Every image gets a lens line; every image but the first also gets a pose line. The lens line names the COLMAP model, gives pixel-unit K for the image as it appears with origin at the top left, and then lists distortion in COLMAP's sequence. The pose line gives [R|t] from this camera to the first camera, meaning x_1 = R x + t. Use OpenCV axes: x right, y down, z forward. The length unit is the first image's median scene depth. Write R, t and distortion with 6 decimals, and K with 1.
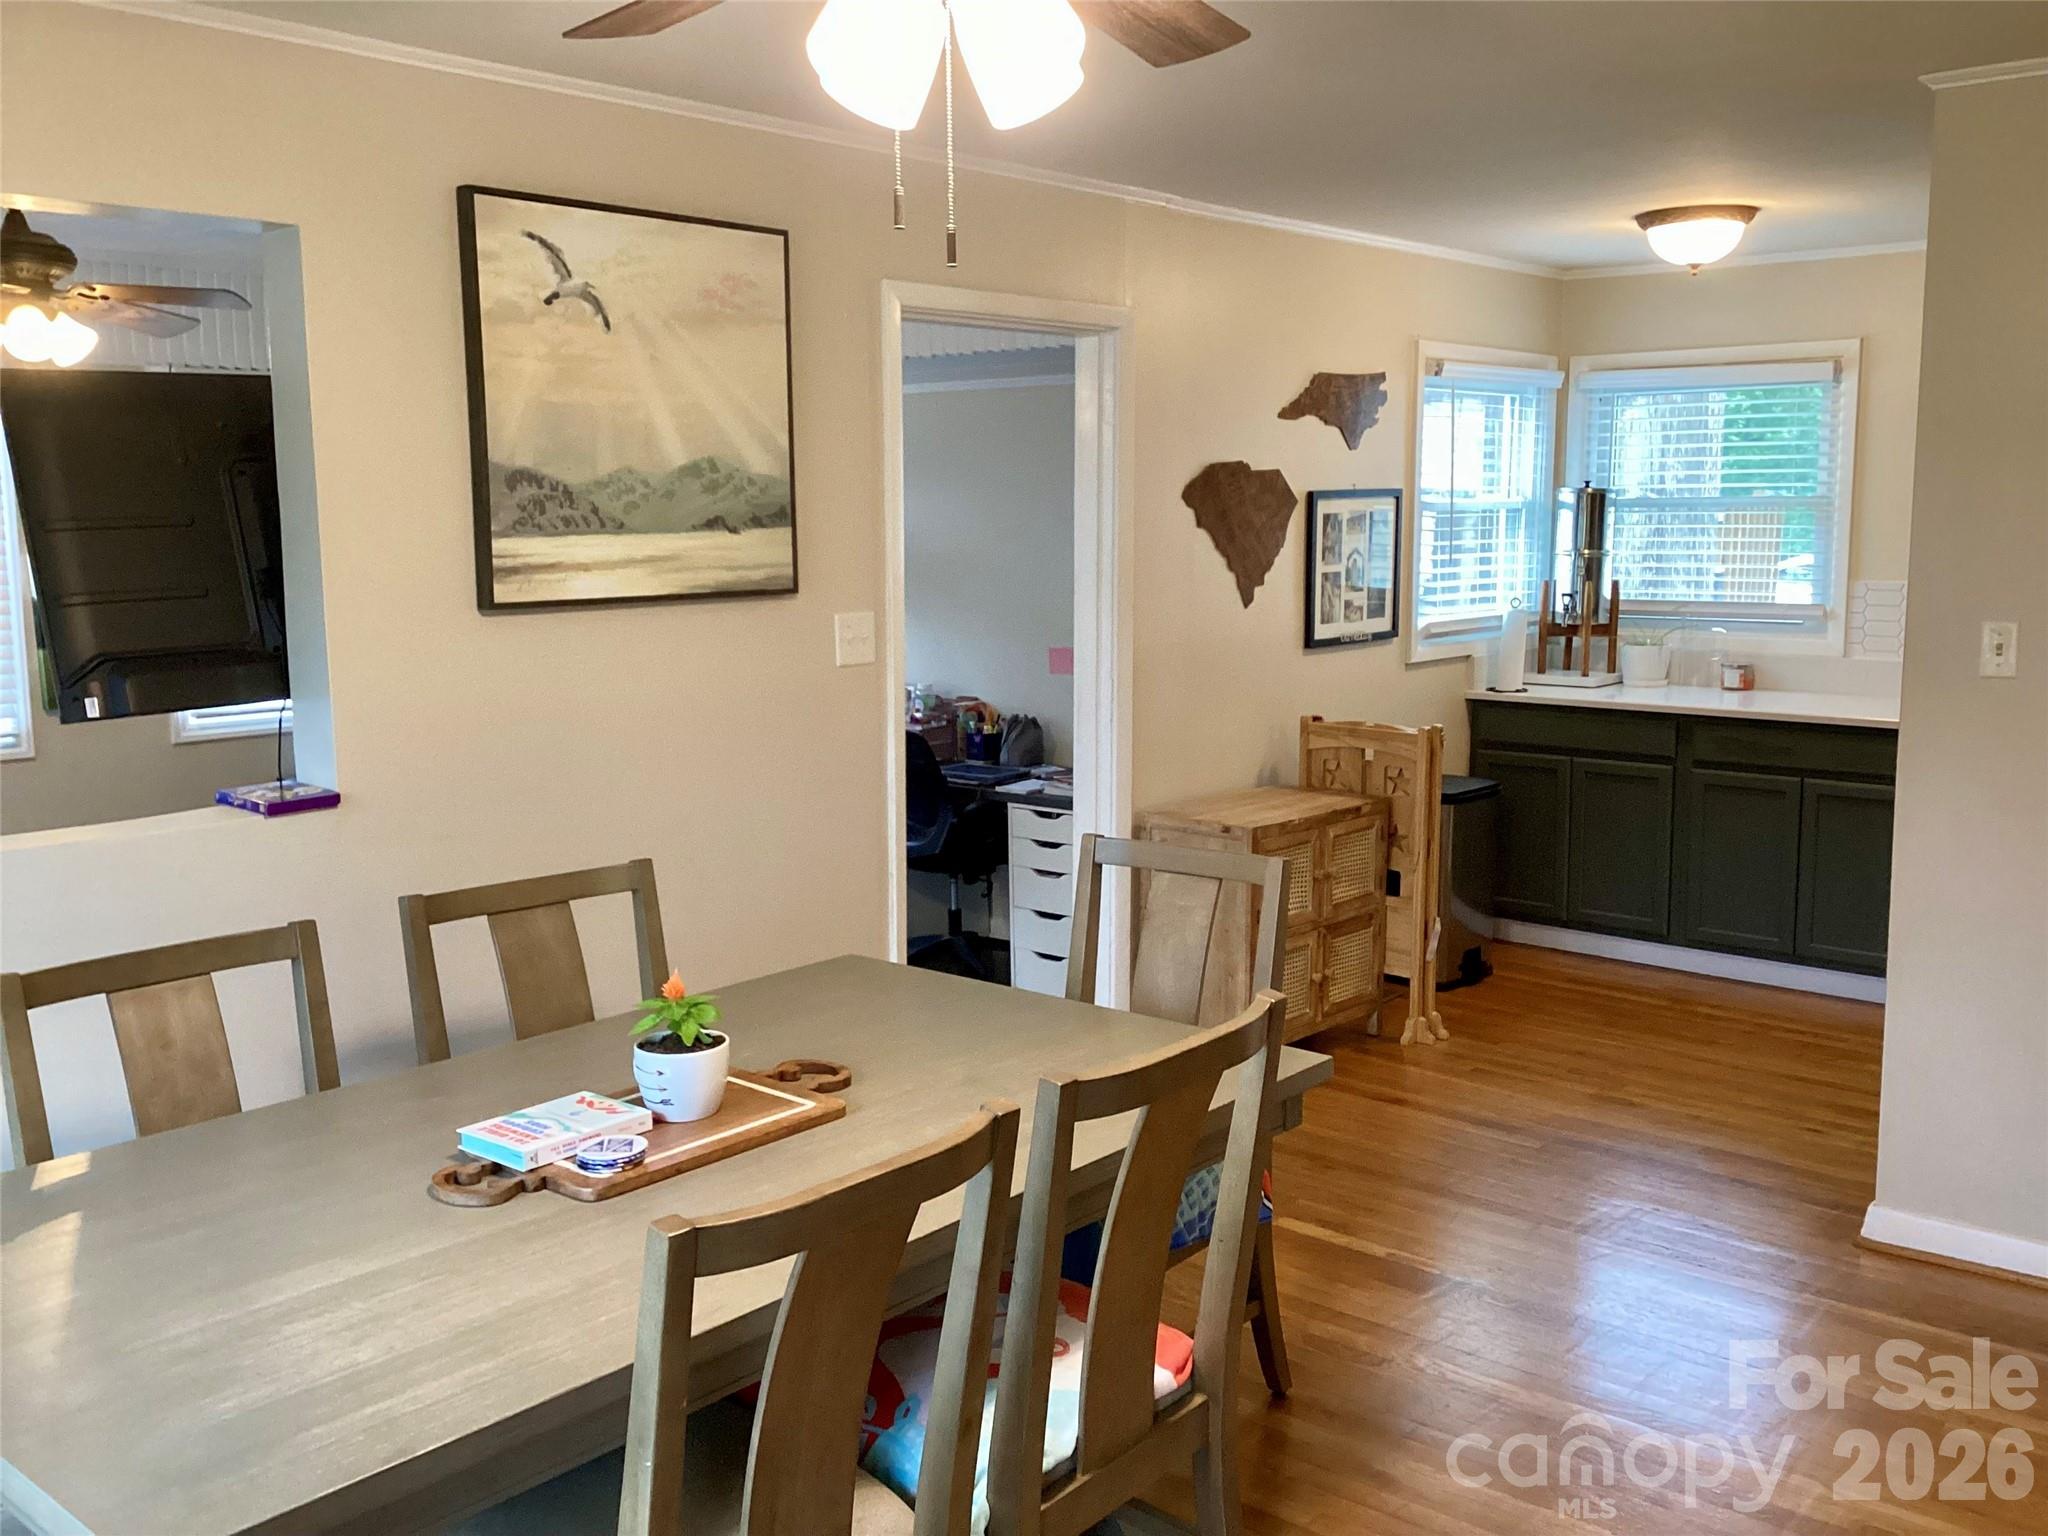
lens RADIAL K [[1865.0, 0, 1017.0], [0, 1865.0, 764.0], [0, 0, 1]] dist [0.022075, 0.000000]
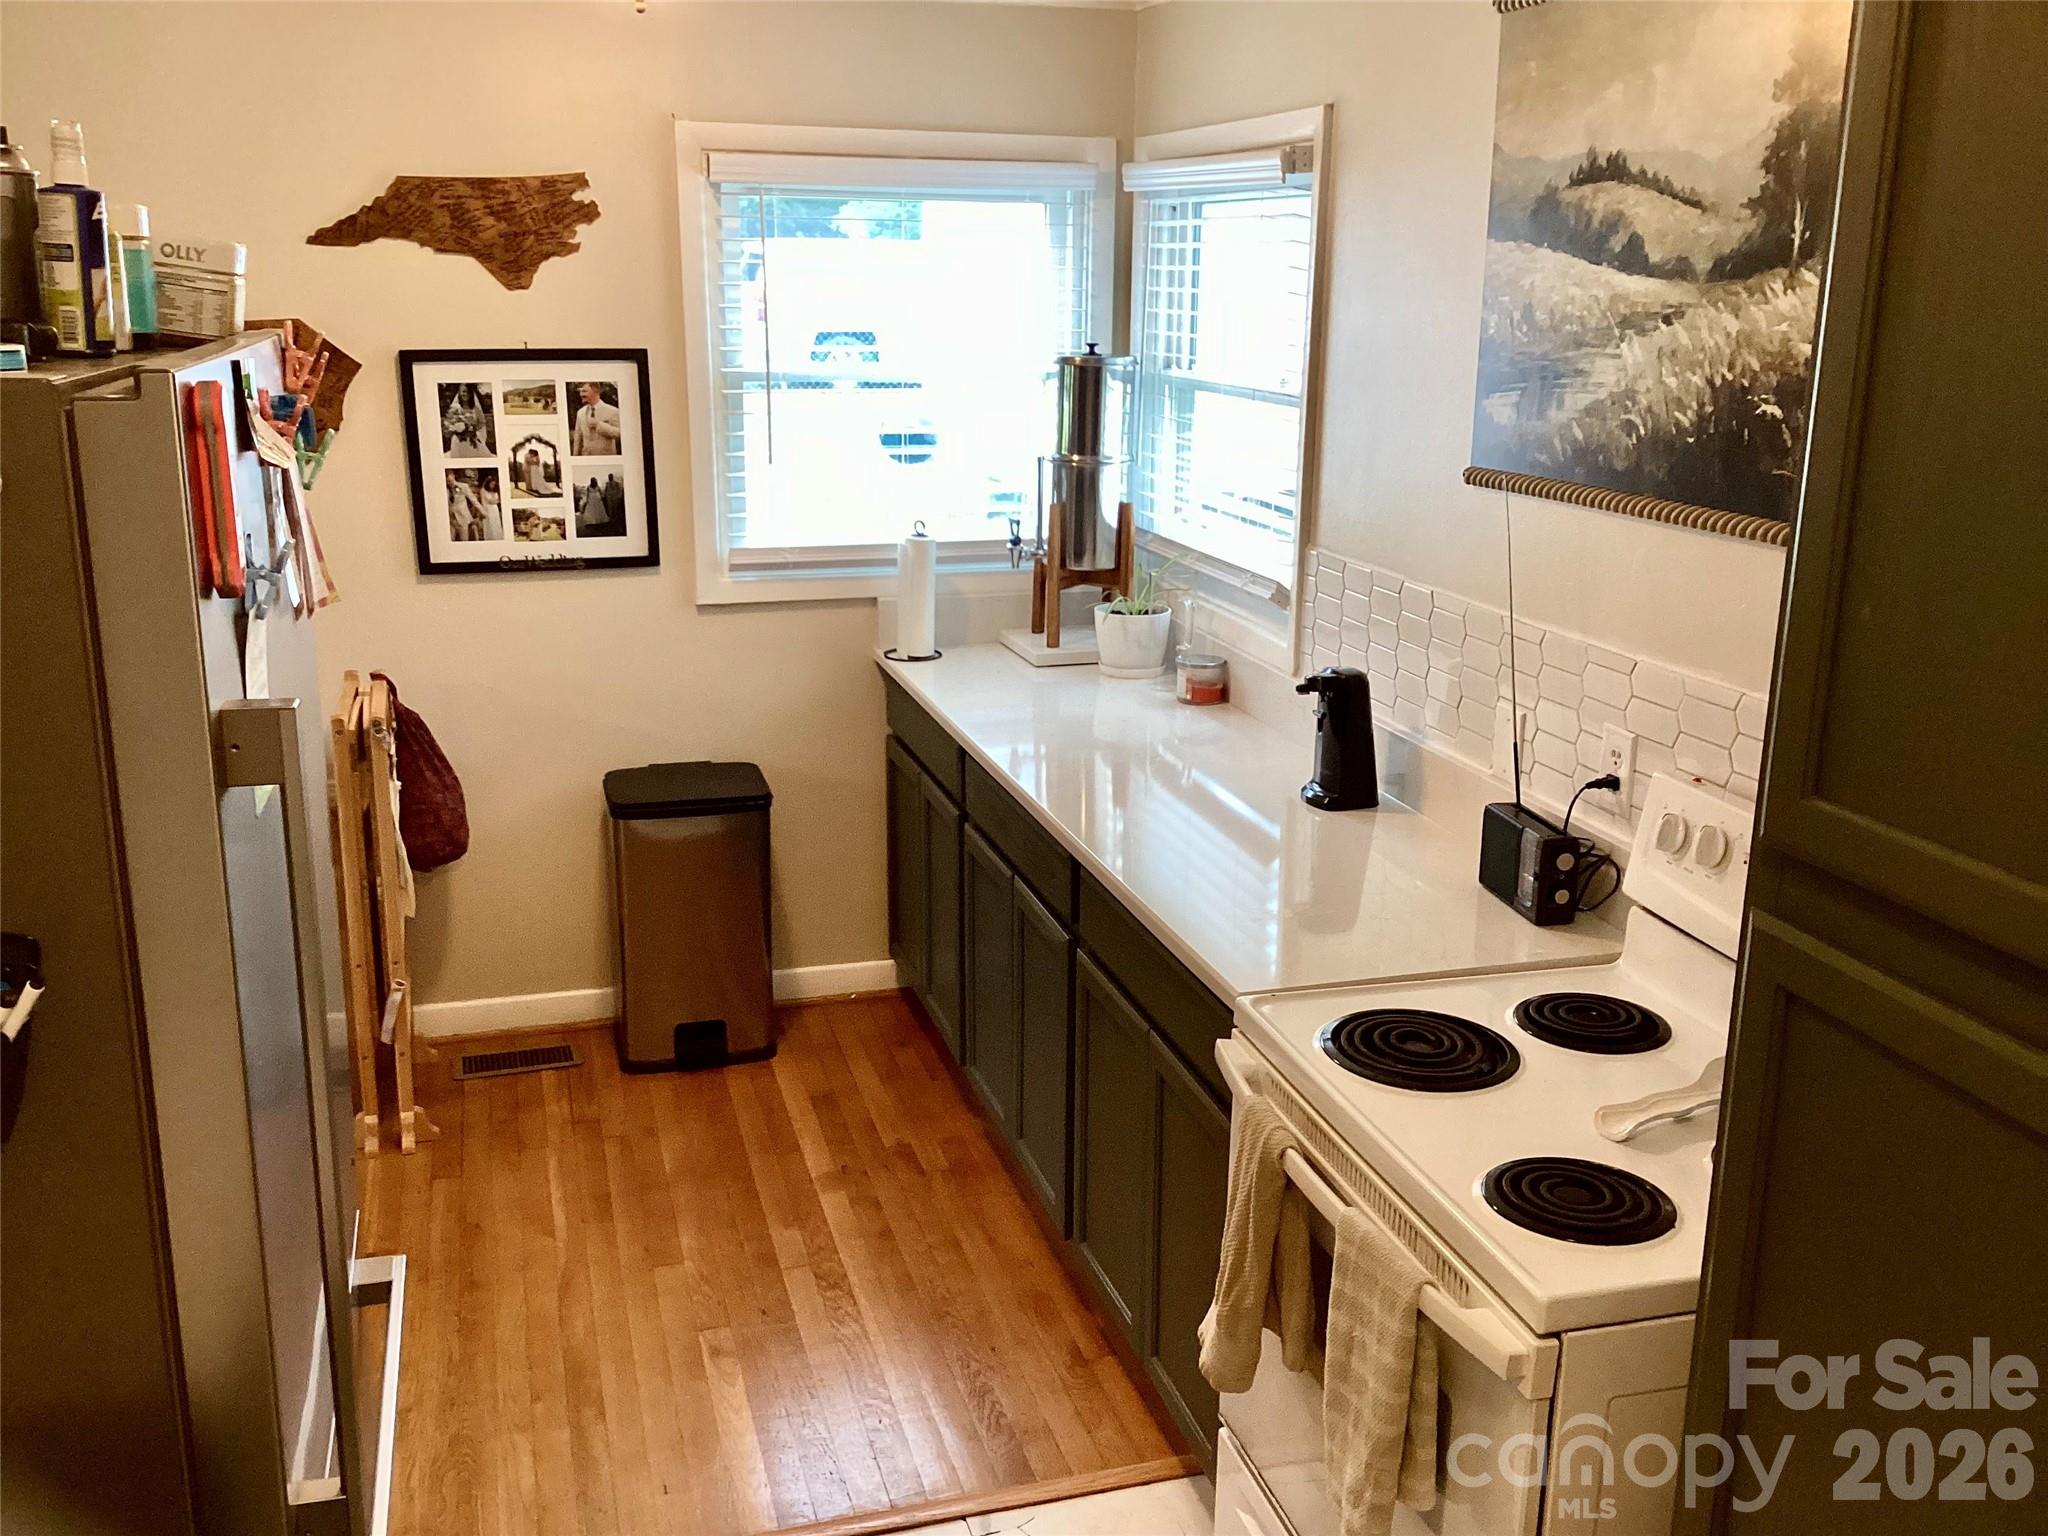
lens RADIAL K [[1865.0, 0, 1025.3], [0, 1865.0, 777.4], [0, 0, 1]] dist [0.022075, 0.000000]
pose [[0.865885, 0.146814, -0.478215, 0.694545], [-0.088823, 0.985896, 0.141846, -0.105172], [0.492295, -0.080346, 0.866712, 0.477830]]
